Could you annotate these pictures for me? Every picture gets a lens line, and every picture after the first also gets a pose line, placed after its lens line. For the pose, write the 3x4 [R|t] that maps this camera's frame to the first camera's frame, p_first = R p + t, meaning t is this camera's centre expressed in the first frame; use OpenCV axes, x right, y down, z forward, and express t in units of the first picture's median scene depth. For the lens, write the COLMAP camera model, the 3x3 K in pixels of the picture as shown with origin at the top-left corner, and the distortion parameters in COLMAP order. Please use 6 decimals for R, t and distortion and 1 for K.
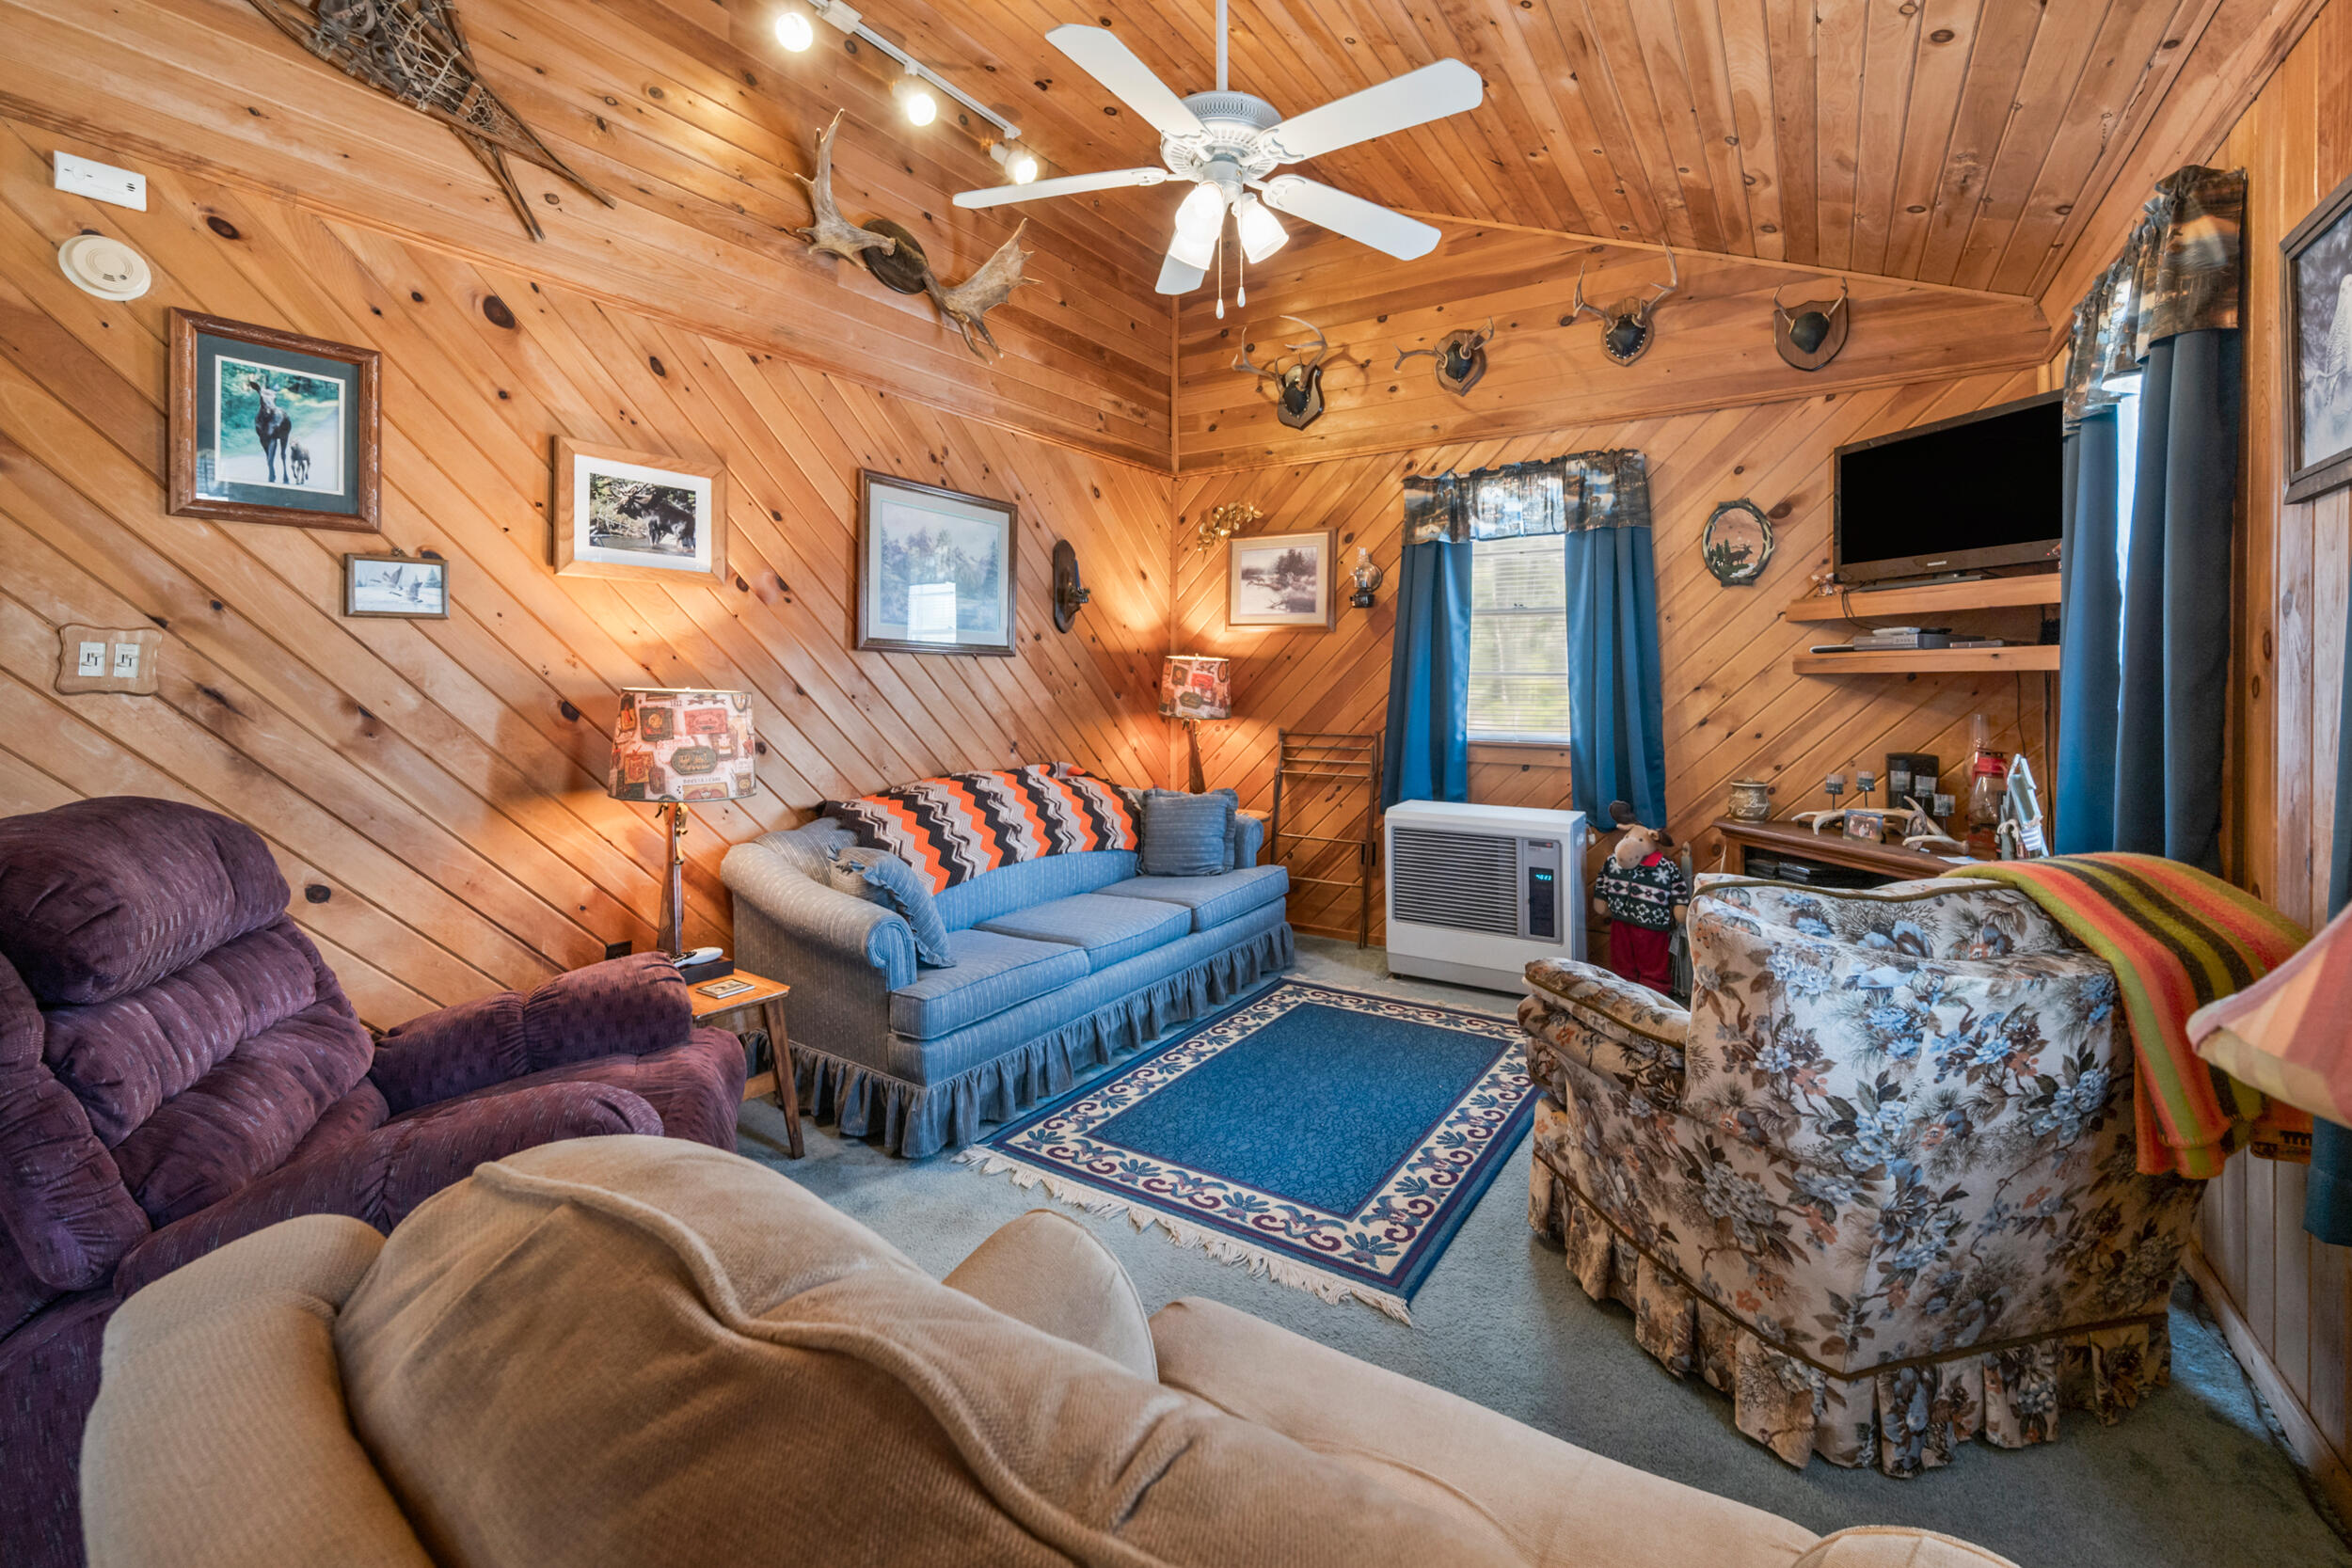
lens RADIAL K [[959.4, 0, 1183.7], [0, 959.4, 671.3], [0, 0, 1]] dist [-0.000127, 0.000021]
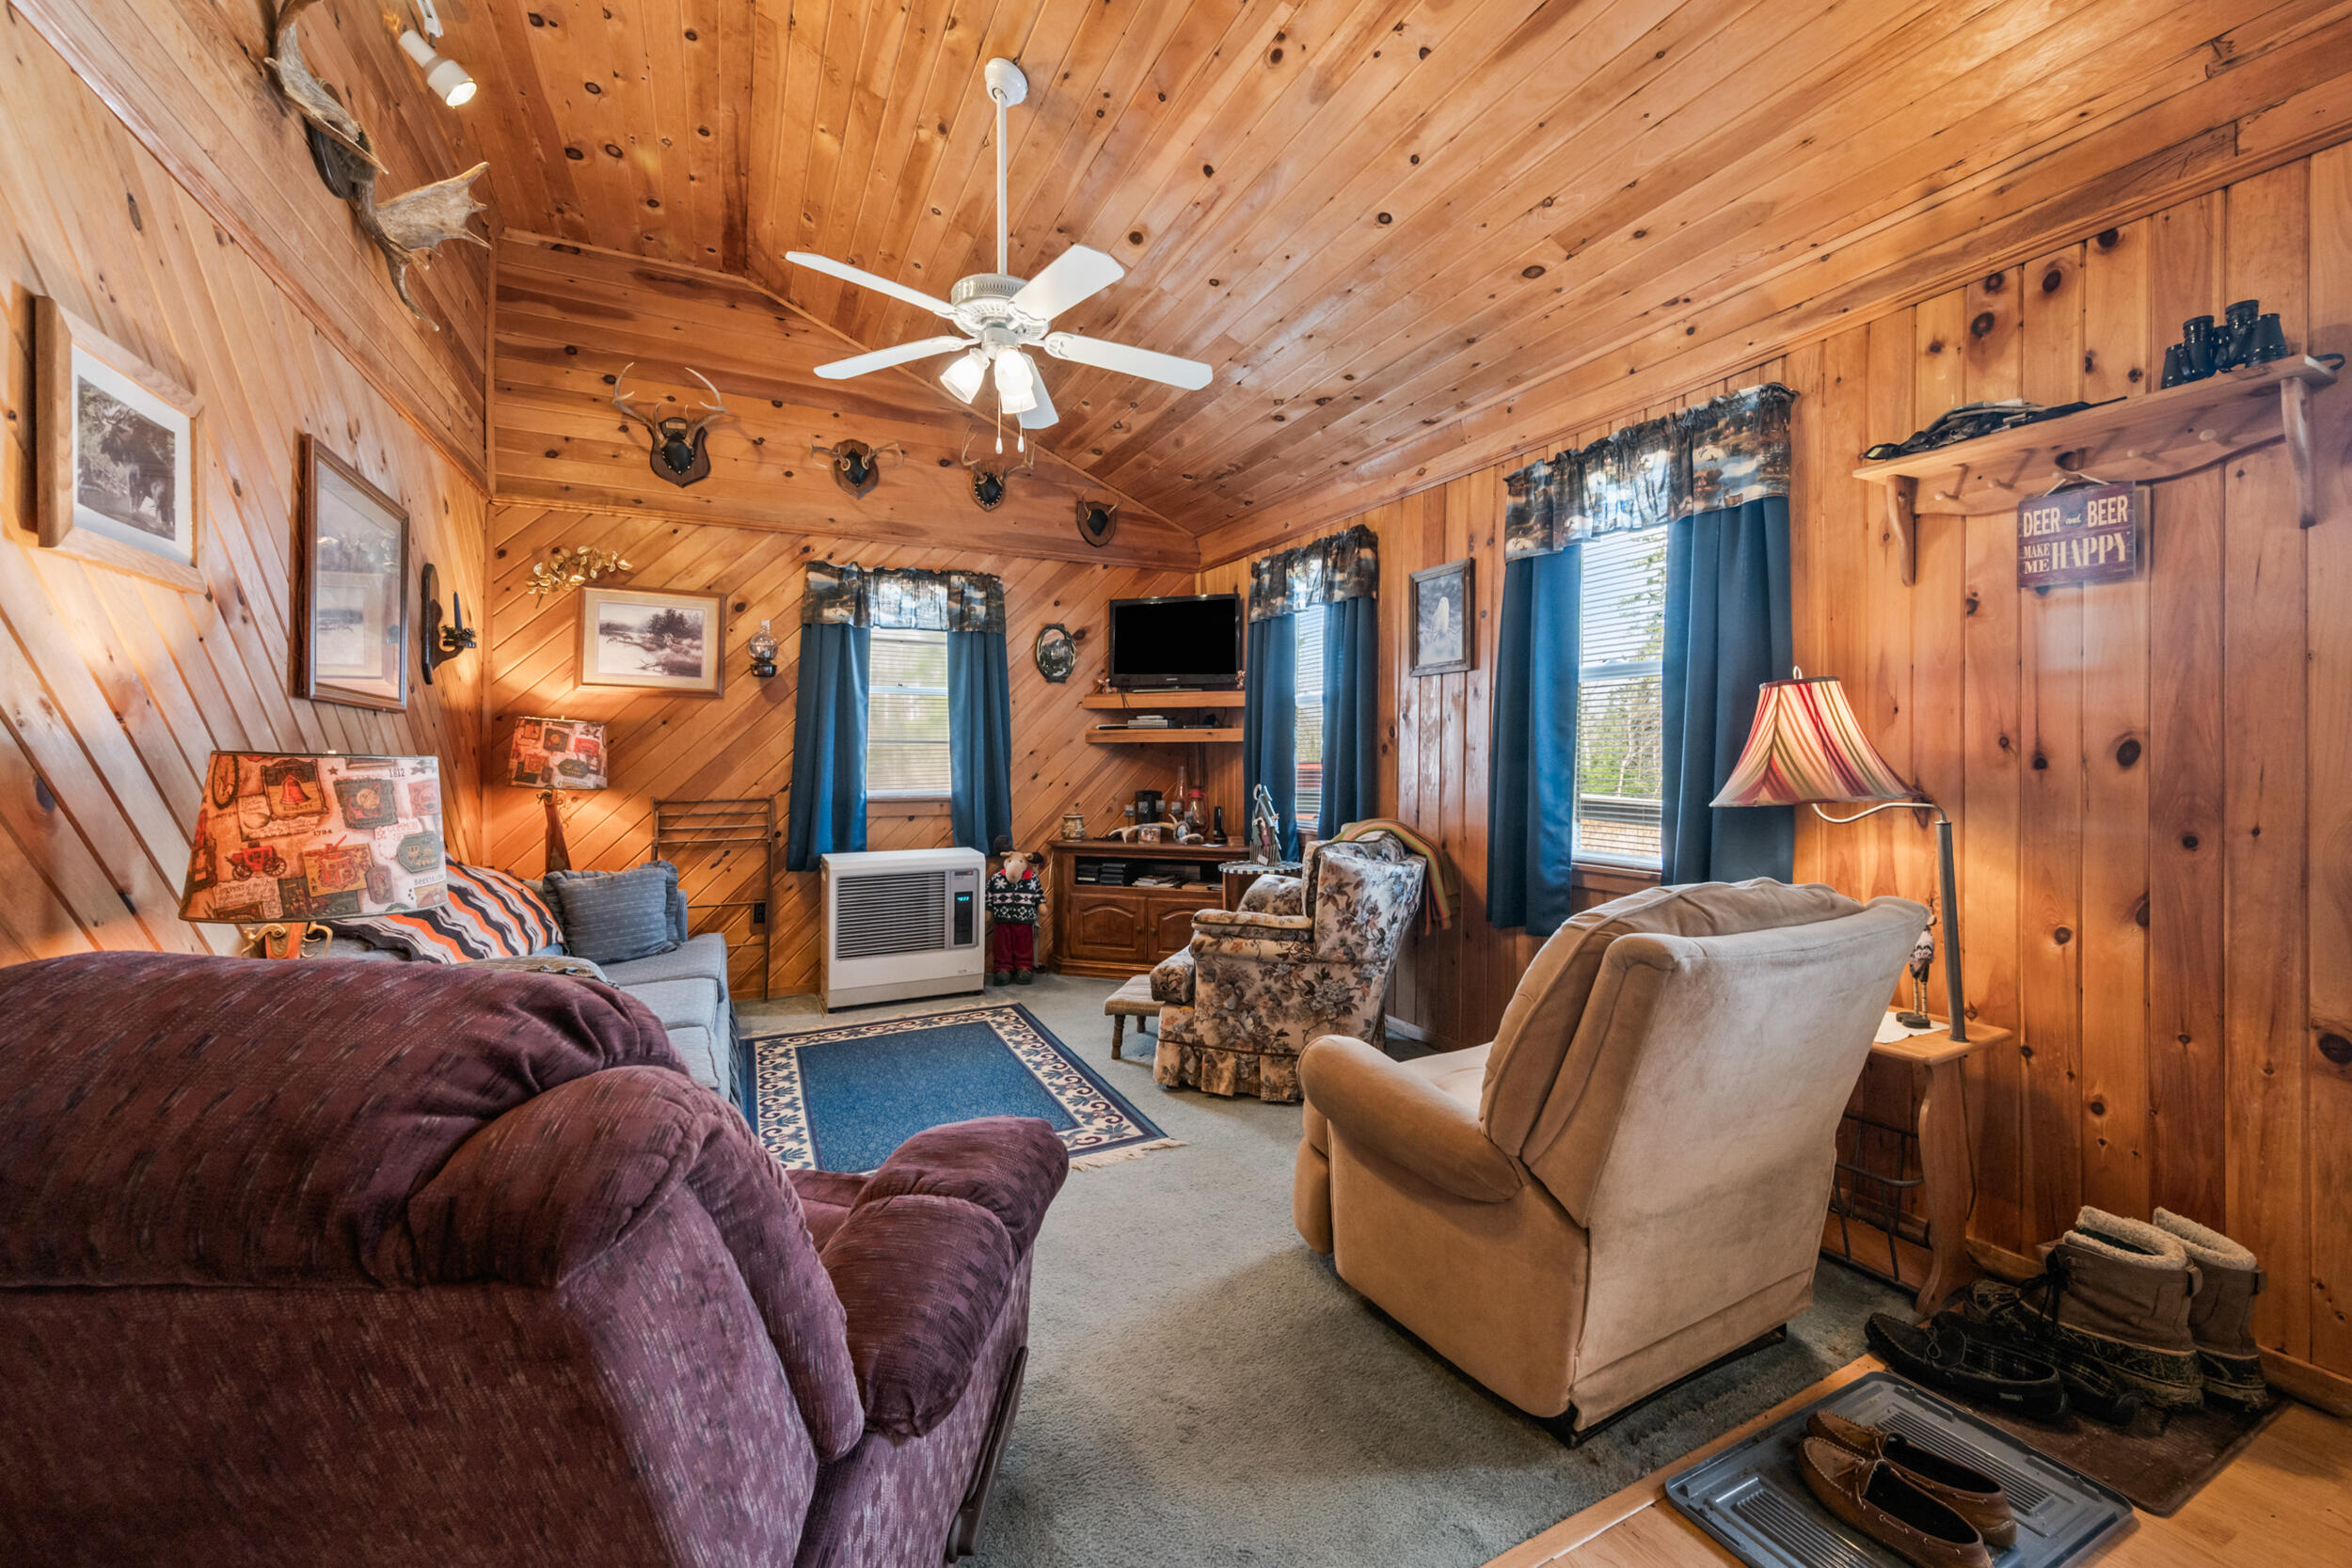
lens RADIAL K [[932.1, 0, 1186.6], [0, 932.1, 756.5], [0, 0, 1]] dist [-0.002030, -0.000298]
pose [[0.505715, -0.005572, 0.862683, -0.528060], [-0.008131, 0.999904, 0.011225, 0.006069], [-0.862662, -0.012691, 0.505621, 0.103091]]
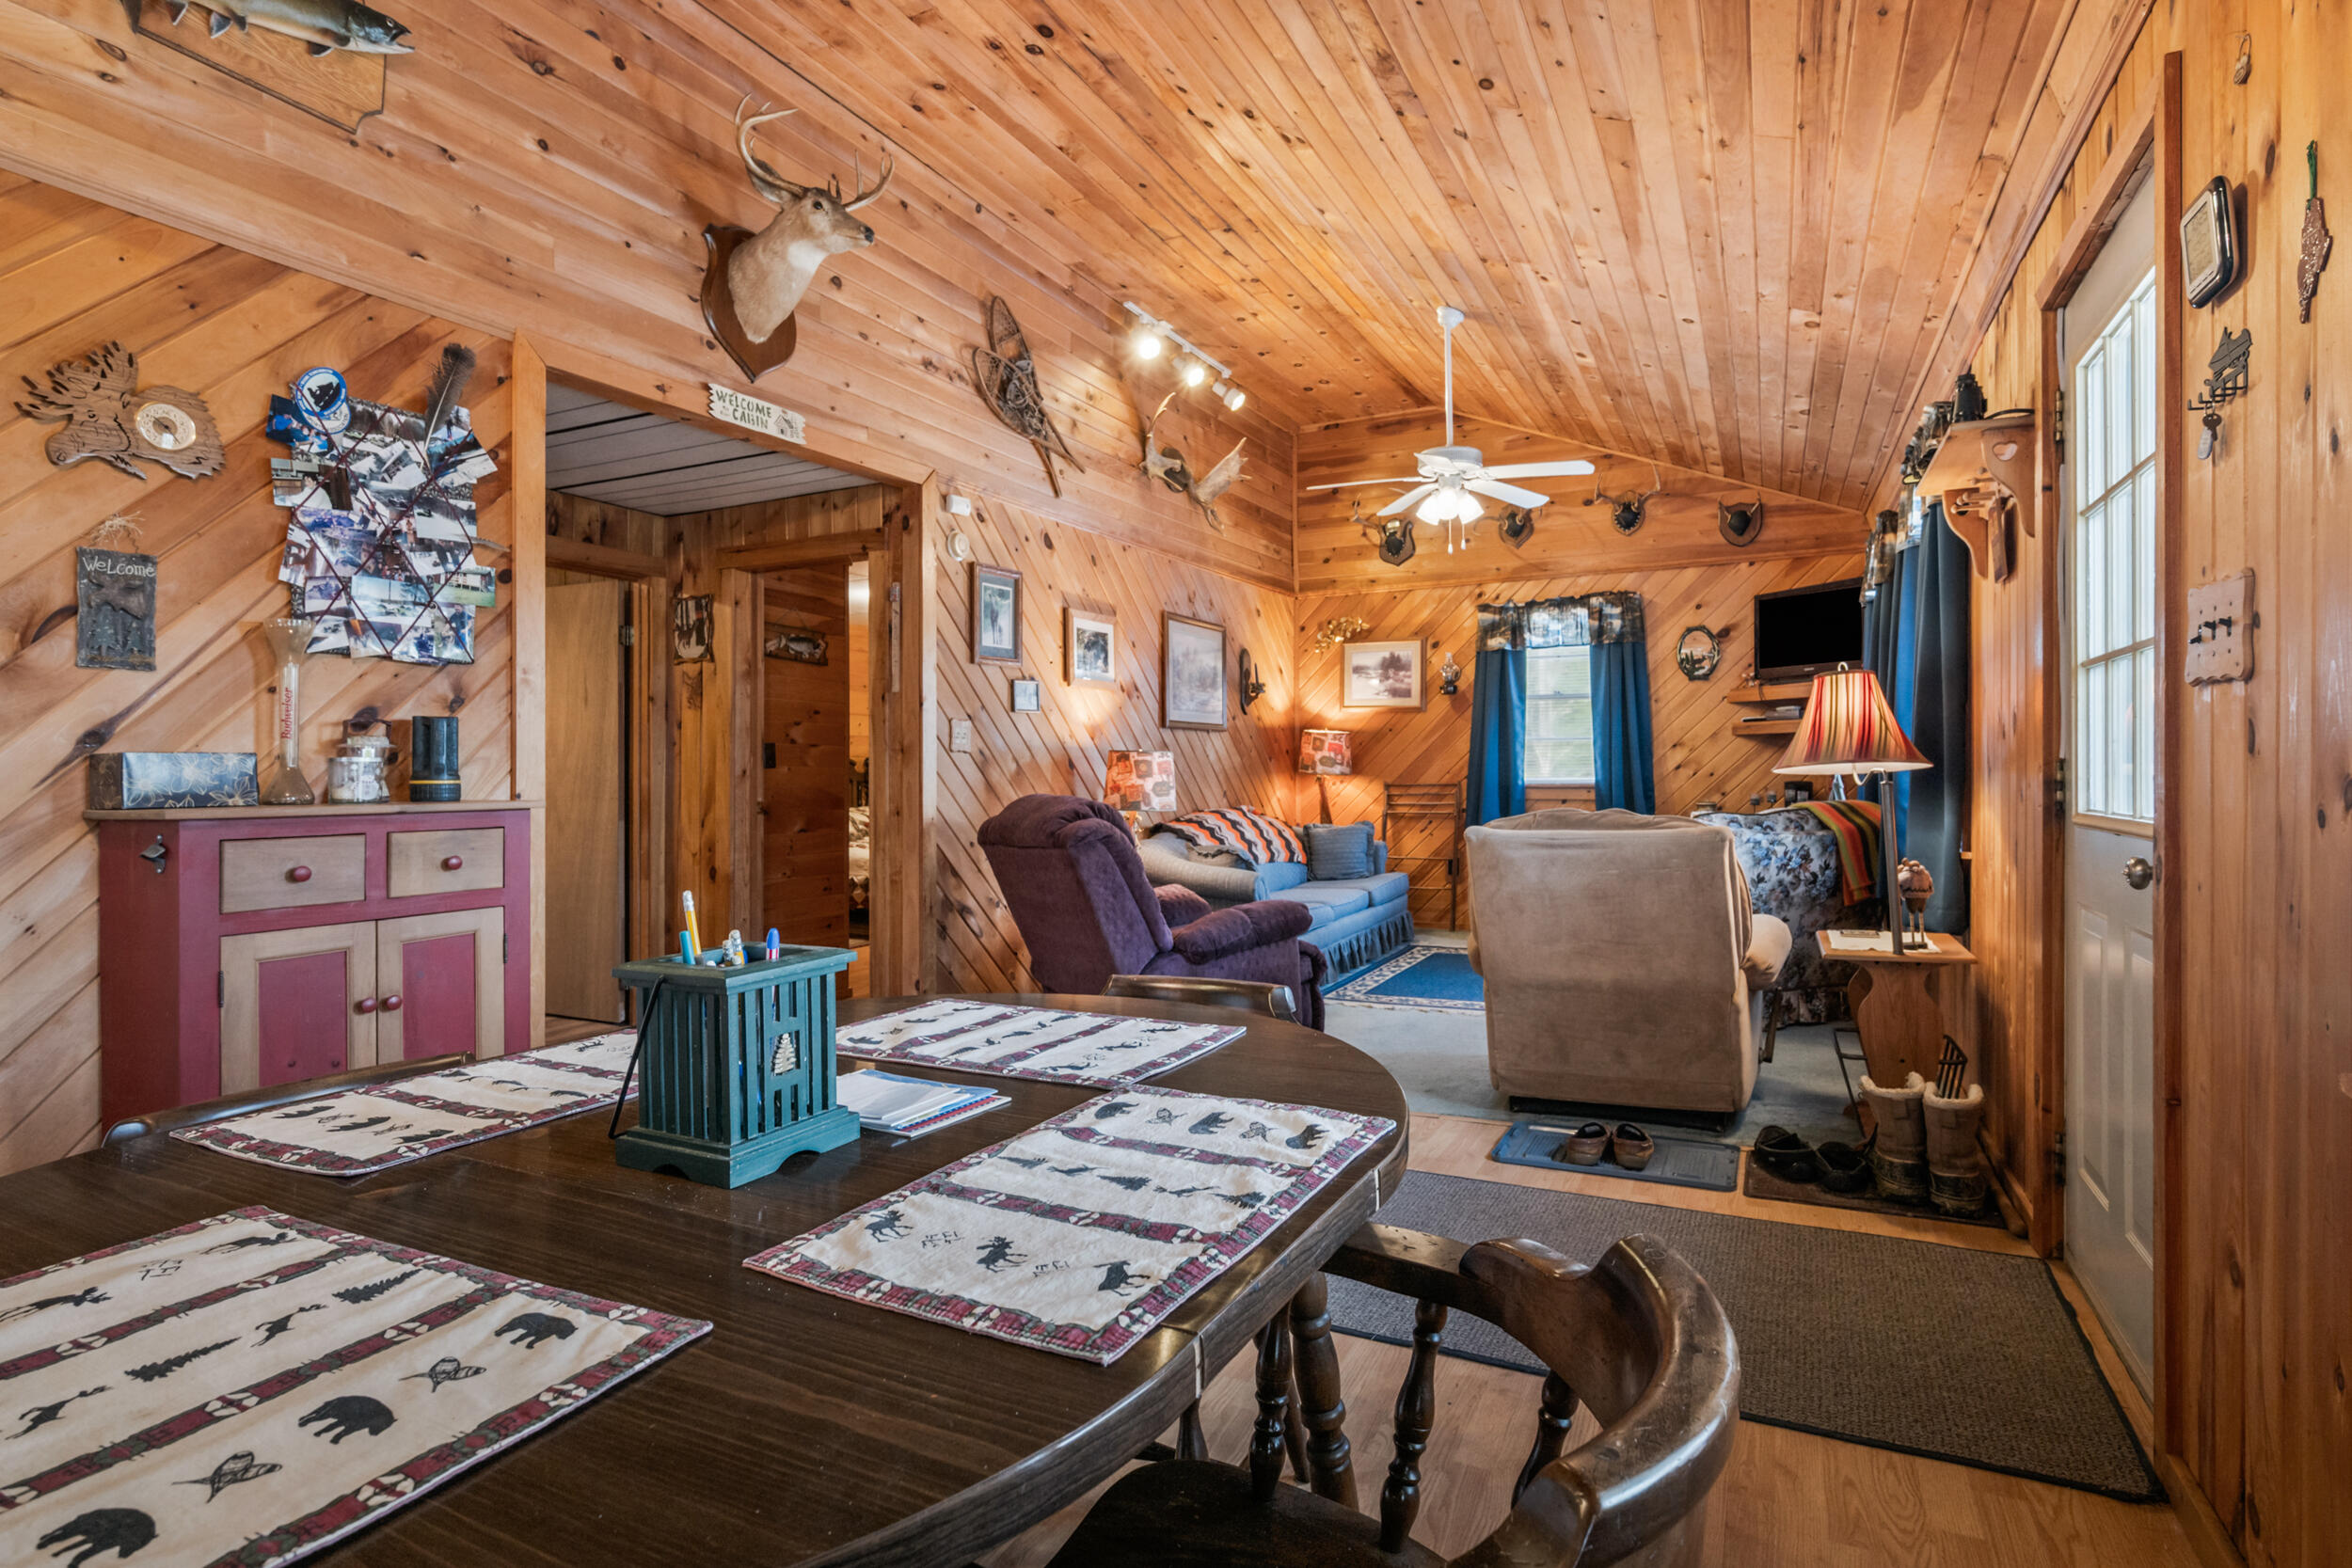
lens RADIAL K [[1132.1, 0, 1183.2], [0, 1132.1, 768.1], [0, 0, 1]] dist [0.000443, 0.000083]
pose [[0.994046, -0.017241, 0.107589, -0.451324], [0.015804, 0.999774, 0.014190, 0.015445], [-0.107809, -0.012405, 0.994094, -0.734821]]
